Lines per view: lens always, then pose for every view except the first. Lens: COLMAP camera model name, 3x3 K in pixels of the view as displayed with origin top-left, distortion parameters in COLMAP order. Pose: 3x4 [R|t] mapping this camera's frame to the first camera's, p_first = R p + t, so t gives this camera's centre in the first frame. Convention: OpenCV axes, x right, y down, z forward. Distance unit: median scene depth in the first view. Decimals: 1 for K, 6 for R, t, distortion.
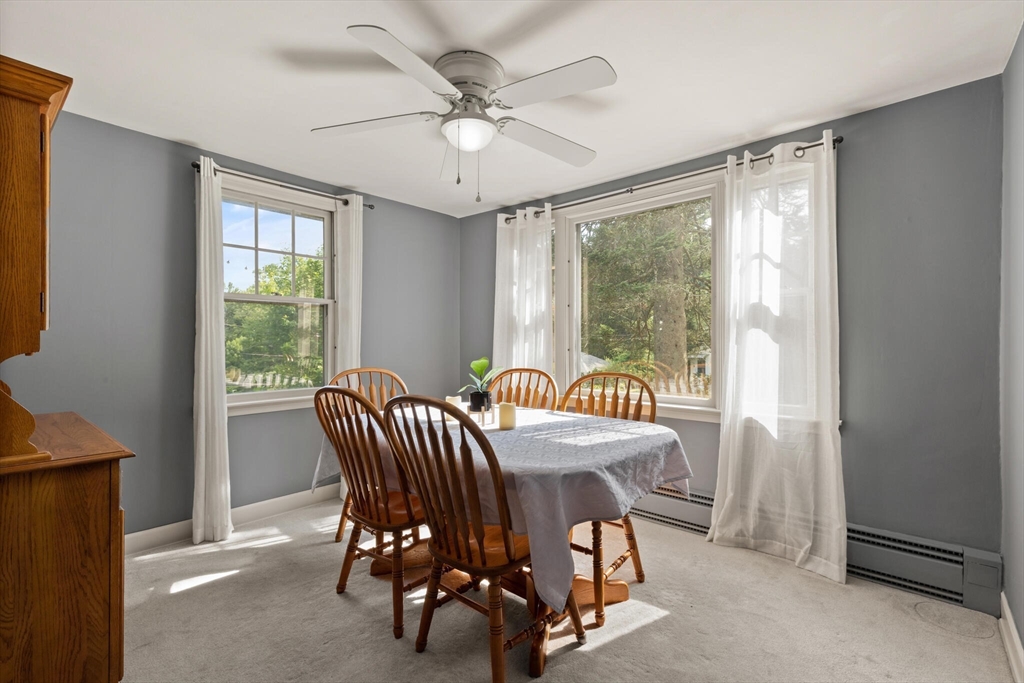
lens RADIAL K [[464.8, 0, 517.7], [0, 464.8, 343.6], [0, 0, 1]] dist [0.006854, -0.001129]
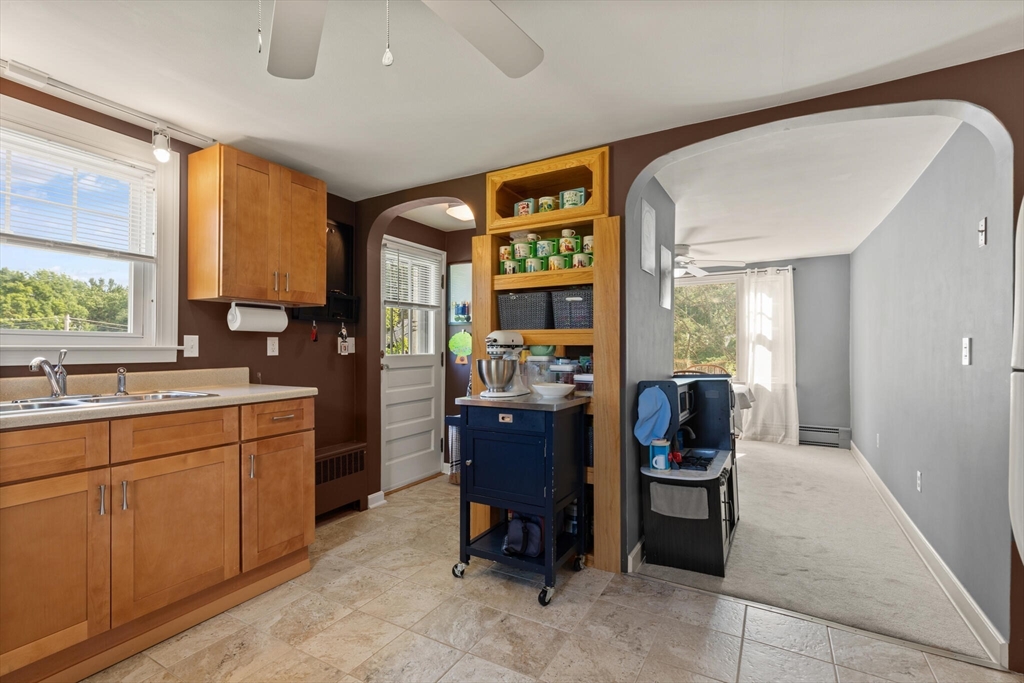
lens RADIAL K [[464.8, 0, 515.4], [0, 464.8, 345.5], [0, 0, 1]] dist [0.006854, -0.001129]
pose [[0.980293, 0.007810, 0.197396, -1.198392], [-0.006176, 0.999941, -0.008888, -0.002680], [-0.197454, 0.007494, 0.980284, -1.081624]]
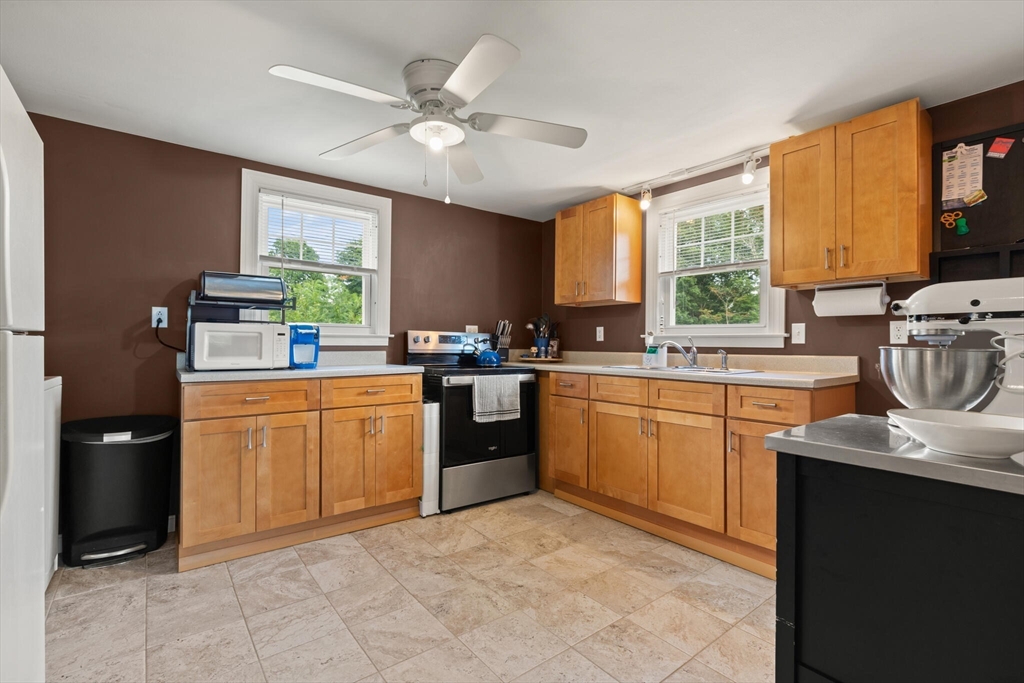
lens RADIAL K [[464.8, 0, 521.1], [0, 464.8, 339.7], [0, 0, 1]] dist [0.006854, -0.001129]
pose [[-0.175186, -0.003815, -0.984528, 3.710980], [-0.008859, 0.999958, -0.002298, 0.133054], [0.984496, 0.008319, -0.175212, 3.785057]]
